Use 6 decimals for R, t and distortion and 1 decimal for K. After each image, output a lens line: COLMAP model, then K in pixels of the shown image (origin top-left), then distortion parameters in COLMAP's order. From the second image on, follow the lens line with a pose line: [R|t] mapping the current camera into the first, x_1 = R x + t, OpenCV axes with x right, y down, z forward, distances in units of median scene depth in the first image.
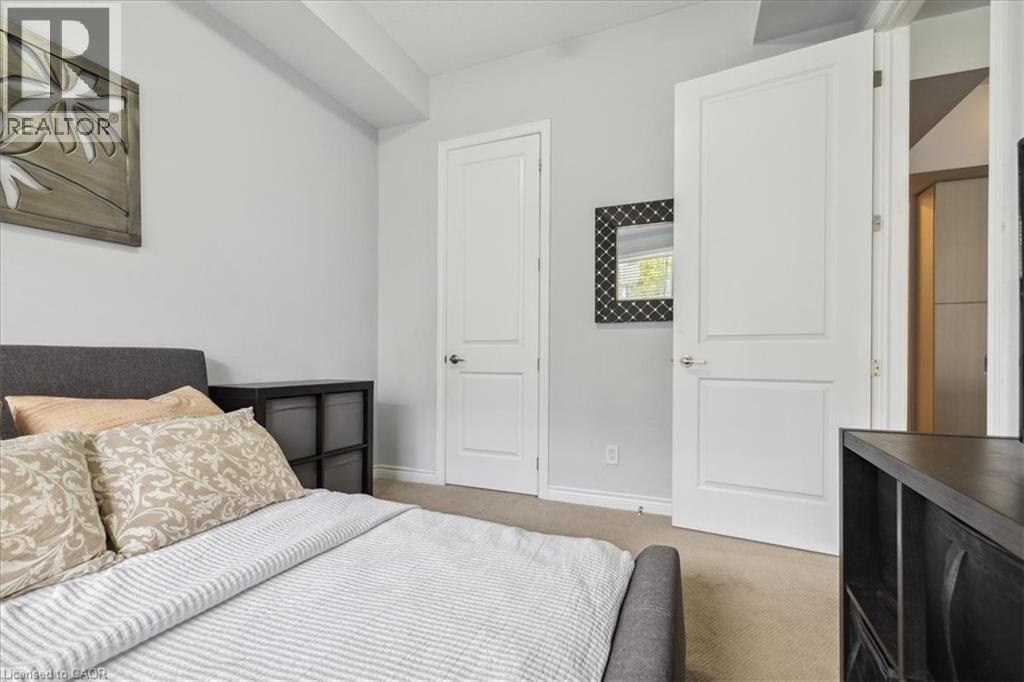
lens RADIAL K [[428.8, 0, 498.1], [0, 428.8, 356.0], [0, 0, 1]] dist [0.000723, -0.000657]
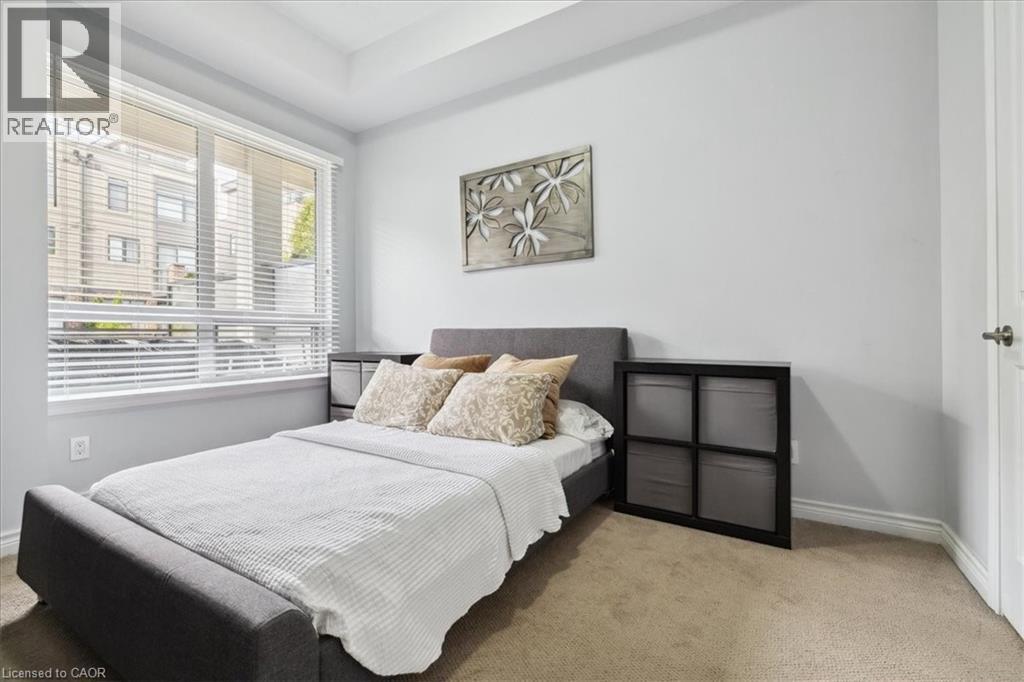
lens RADIAL K [[428.8, 0, 514.3], [0, 428.8, 333.8], [0, 0, 1]] dist [0.000723, -0.000657]
pose [[-0.091188, -0.002576, -0.995830, 0.839473], [0.008044, 0.999962, -0.003324, 0.006532], [0.995801, -0.008313, -0.091164, 1.186632]]
